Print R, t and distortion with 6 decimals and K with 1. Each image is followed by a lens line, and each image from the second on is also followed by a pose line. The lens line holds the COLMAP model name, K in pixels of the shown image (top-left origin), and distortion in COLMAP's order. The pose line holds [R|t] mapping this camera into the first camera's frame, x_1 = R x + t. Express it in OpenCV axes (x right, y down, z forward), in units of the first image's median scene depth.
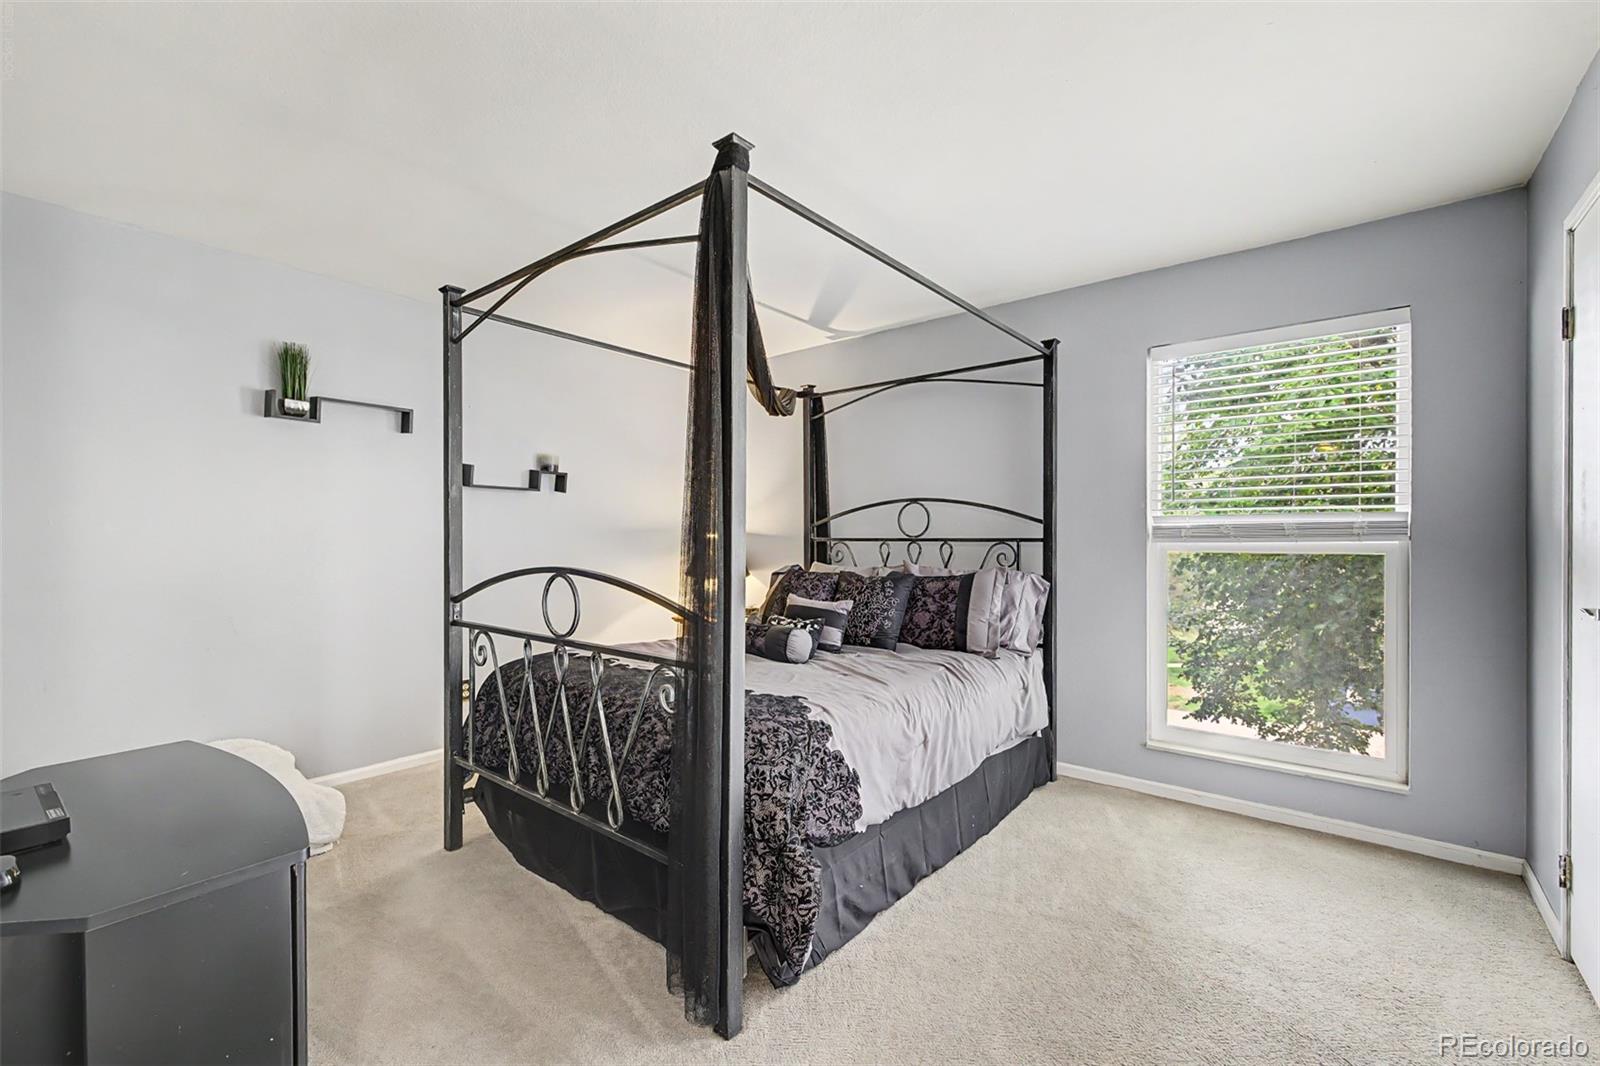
lens RADIAL K [[681.5, 0, 794.4], [0, 681.5, 537.3], [0, 0, 1]] dist [0.006827, -0.000151]
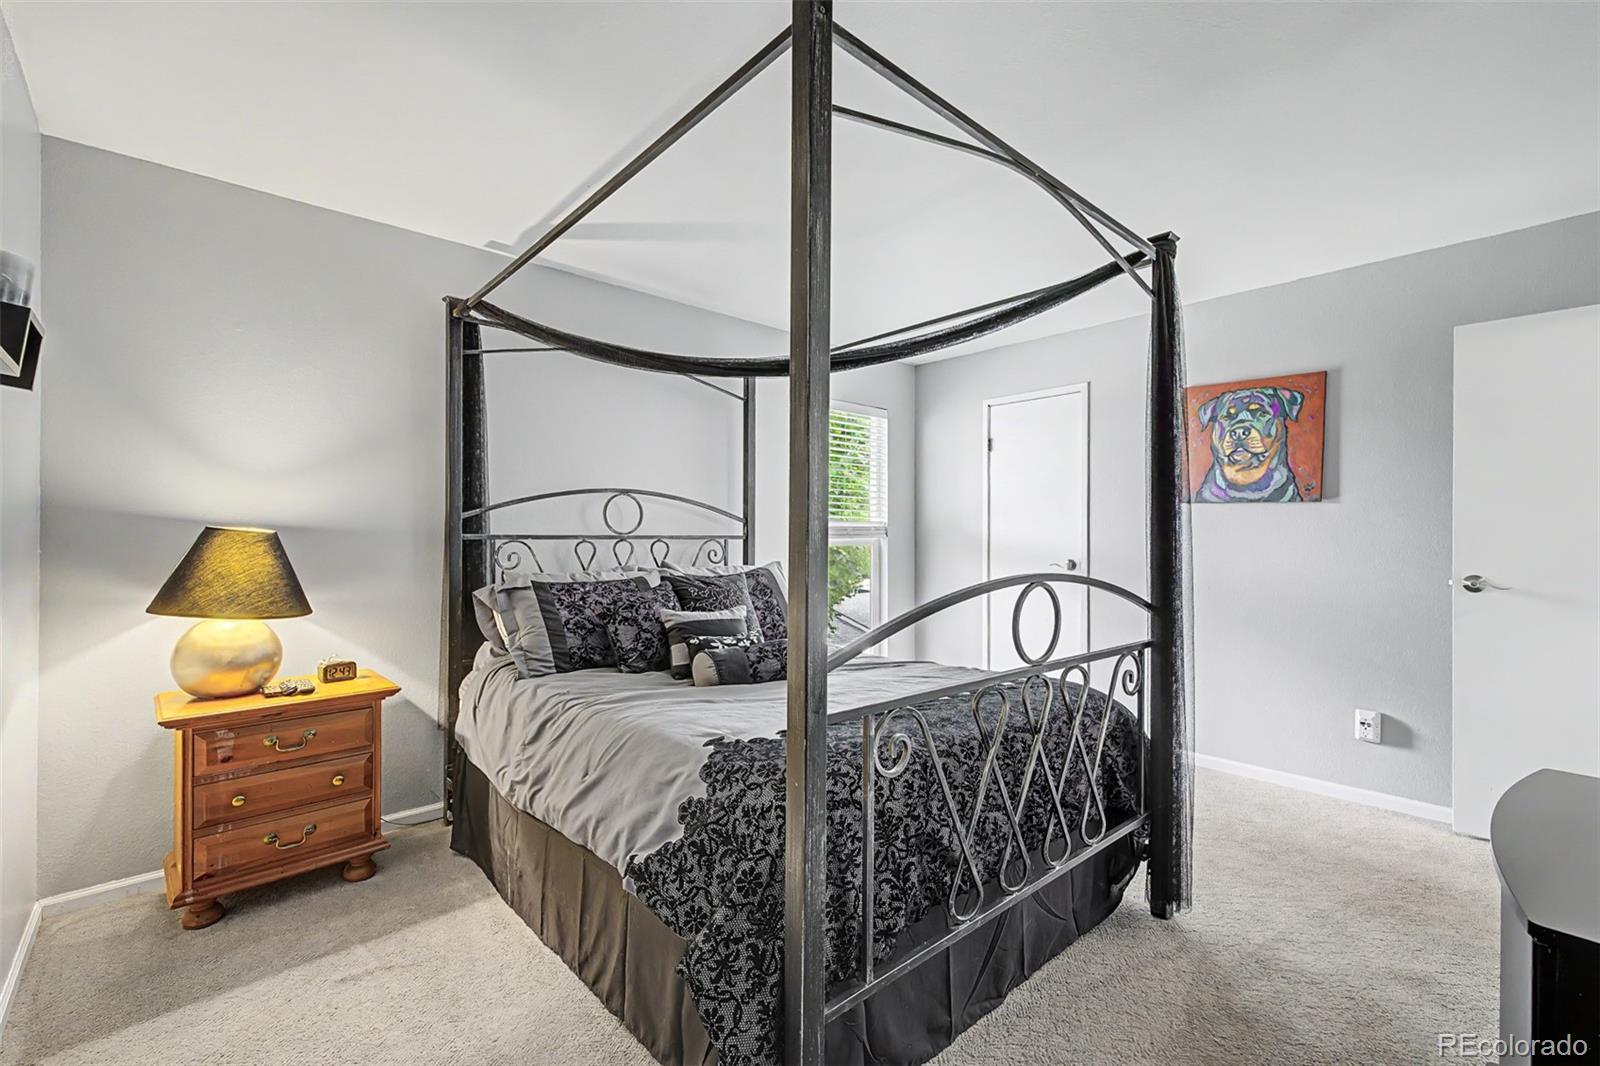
lens RADIAL K [[681.5, 0, 803.0], [0, 681.5, 532.2], [0, 0, 1]] dist [0.006827, -0.000151]
pose [[0.138465, 0.000832, 0.990367, -0.789754], [0.001761, 0.999998, -0.001086, -0.002188], [-0.990366, 0.001895, 0.138463, 0.789950]]
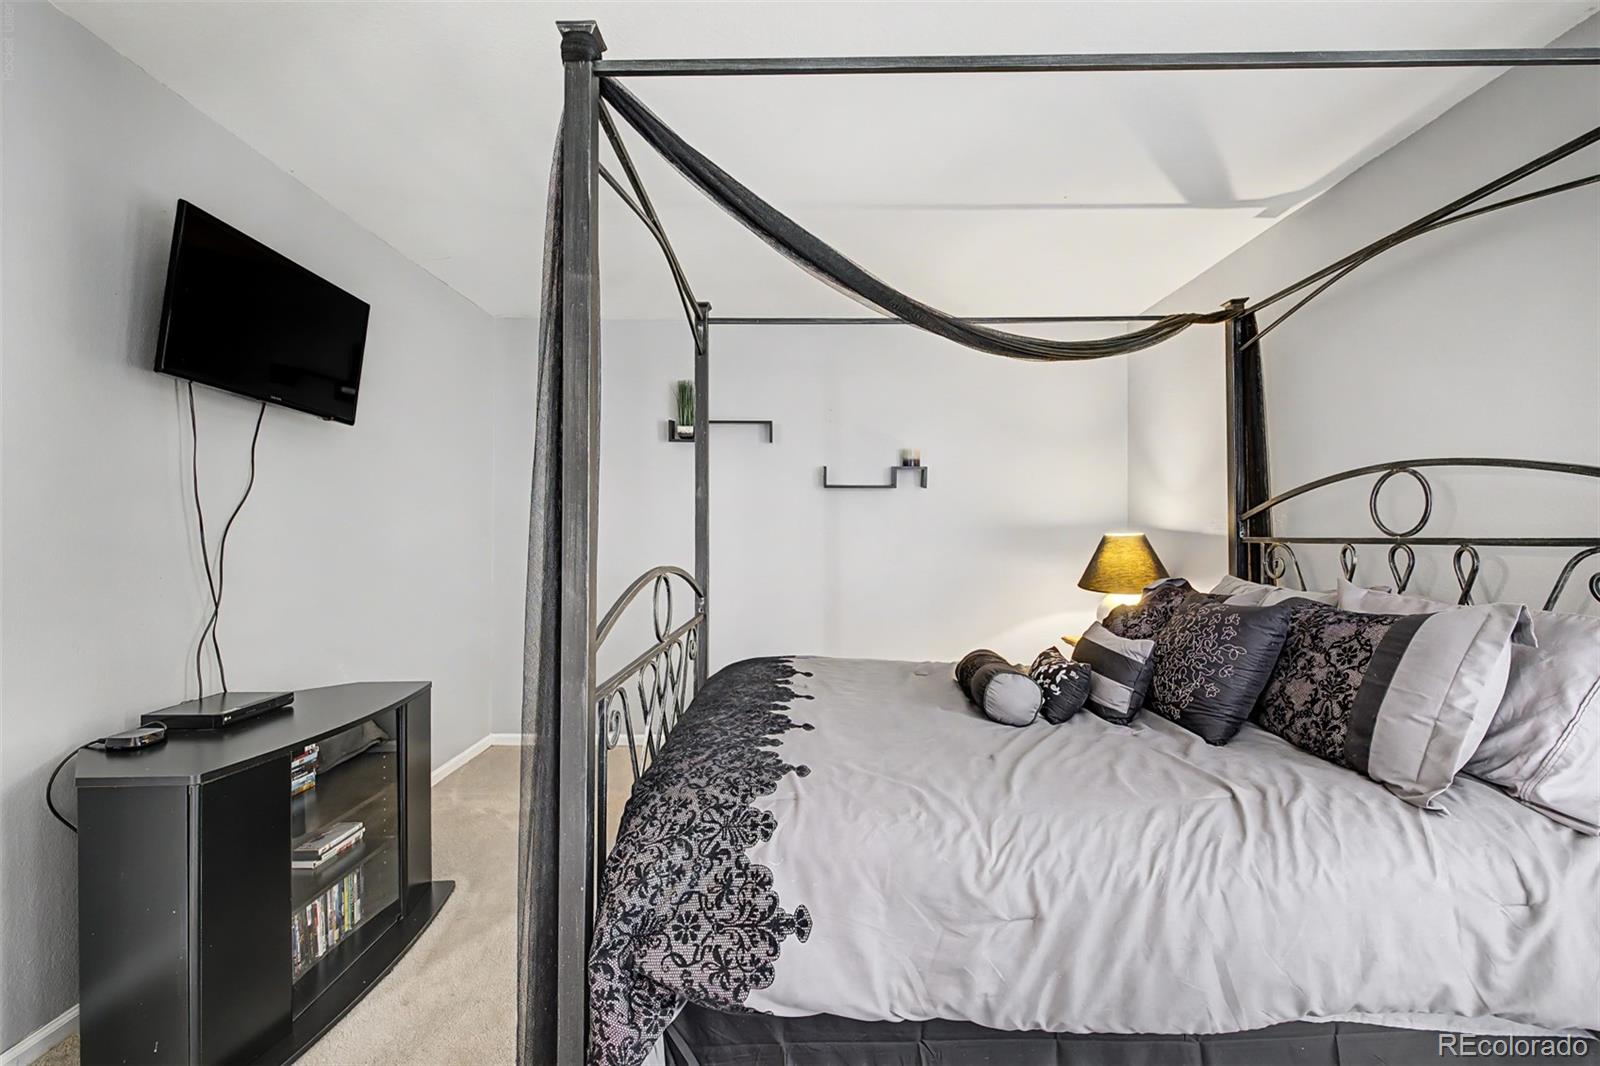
lens RADIAL K [[681.5, 0, 793.1], [0, 681.5, 533.5], [0, 0, 1]] dist [0.006827, -0.000151]
pose [[0.632304, -0.003296, -0.774713, 0.348612], [-0.000637, 0.999988, -0.004774, 0.000523], [0.774720, 0.003512, 0.632295, 0.366633]]
